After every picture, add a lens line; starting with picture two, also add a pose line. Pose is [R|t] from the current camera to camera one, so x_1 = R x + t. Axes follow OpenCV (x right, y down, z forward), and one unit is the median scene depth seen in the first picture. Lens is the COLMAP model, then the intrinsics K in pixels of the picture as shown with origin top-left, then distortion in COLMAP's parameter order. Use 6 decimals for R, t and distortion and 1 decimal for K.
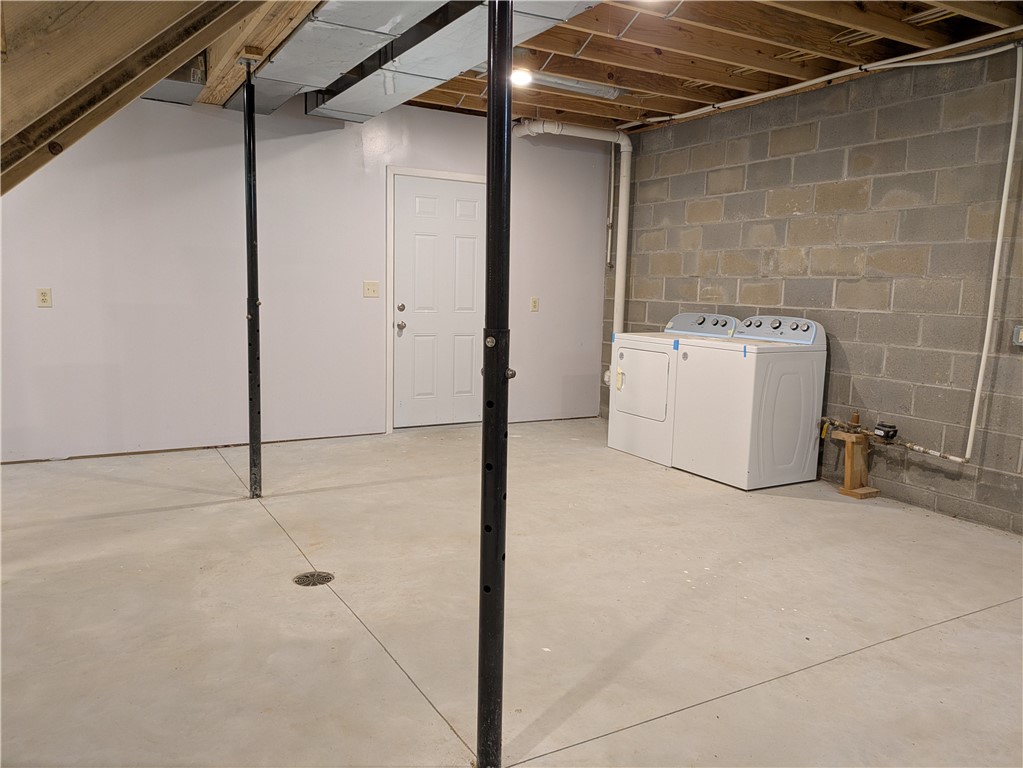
lens RADIAL K [[758.1, 0, 516.2], [0, 758.1, 382.8], [0, 0, 1]] dist [0.053199, -0.046178]
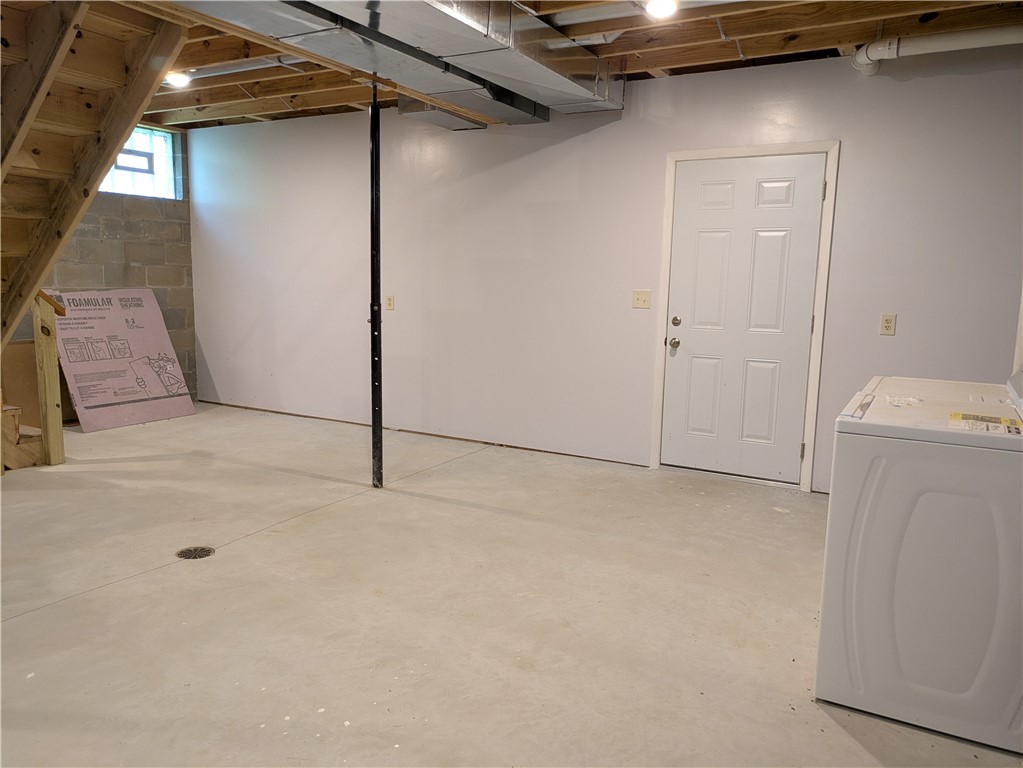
lens RADIAL K [[758.1, 0, 513.3], [0, 758.1, 385.3], [0, 0, 1]] dist [0.053199, -0.046178]
pose [[0.507739, 0.107032, -0.854836, 0.681854], [-0.119753, 0.991388, 0.053001, -0.075423], [0.853147, 0.075458, 0.516184, 0.610821]]
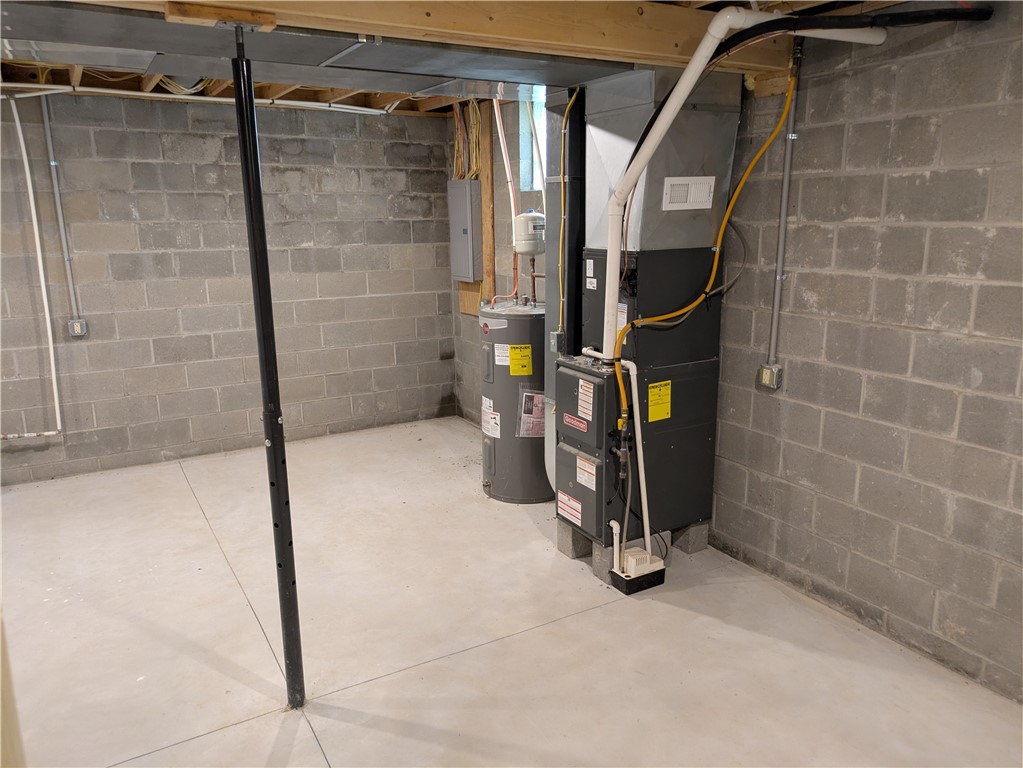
lens RADIAL K [[758.1, 0, 514.8], [0, 758.1, 386.4], [0, 0, 1]] dist [0.053199, -0.046178]
pose [[-0.013736, -0.248212, 0.968608, -0.604104], [0.136543, 0.959160, 0.247727, -0.173806], [-0.990539, 0.135660, 0.020716, 0.221899]]
